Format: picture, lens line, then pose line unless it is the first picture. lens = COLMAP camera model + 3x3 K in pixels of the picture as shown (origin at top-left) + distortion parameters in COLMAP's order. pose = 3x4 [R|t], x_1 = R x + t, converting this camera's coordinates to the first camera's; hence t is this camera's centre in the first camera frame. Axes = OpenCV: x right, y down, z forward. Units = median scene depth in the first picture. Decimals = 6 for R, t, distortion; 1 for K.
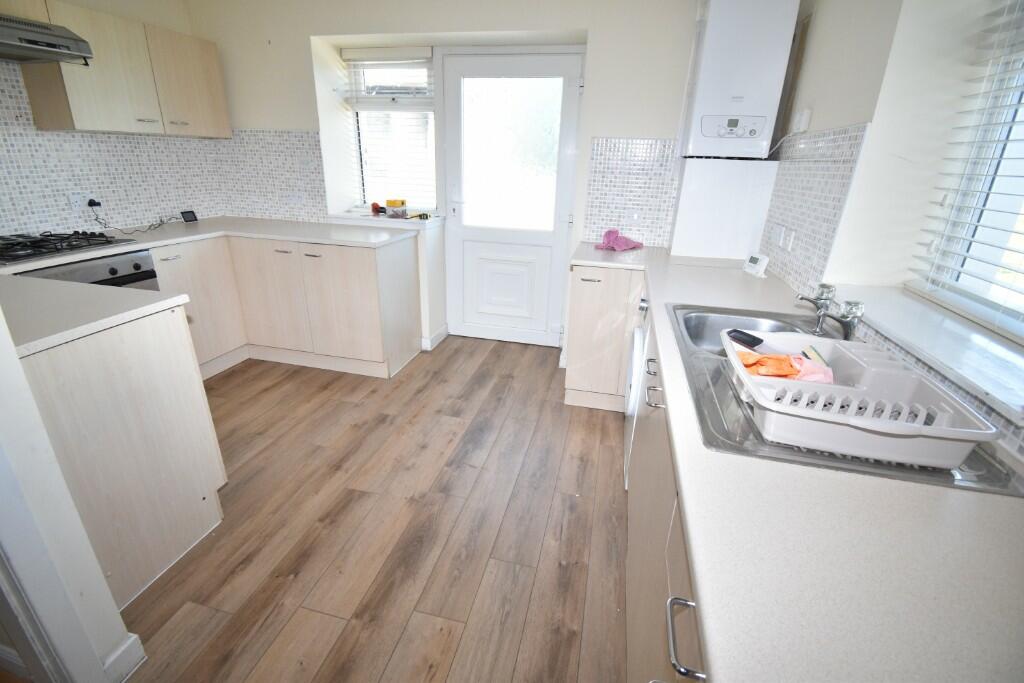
lens RADIAL K [[452.8, 0, 514.6], [0, 452.8, 337.4], [0, 0, 1]] dist [0.001691, -0.015249]
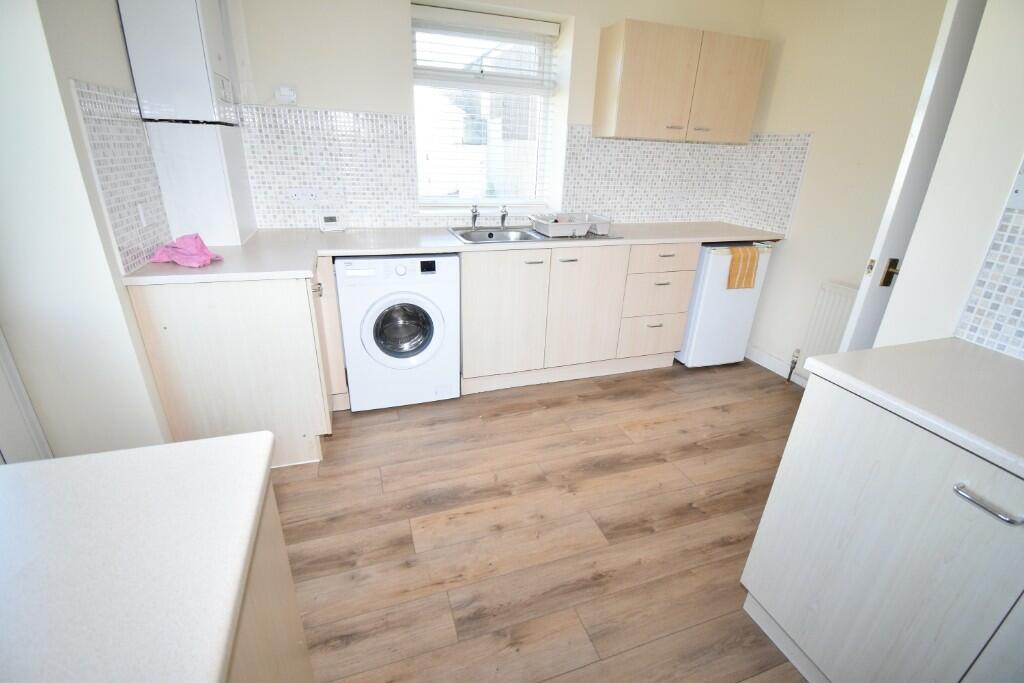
lens RADIAL K [[452.8, 0, 514.6], [0, 452.8, 337.4], [0, 0, 1]] dist [0.001691, -0.015249]
pose [[-0.535919, -0.373566, 0.757126, -0.734850], [0.252972, 0.784526, 0.566148, -0.476264], [-0.805479, 0.494941, -0.325941, 1.162949]]
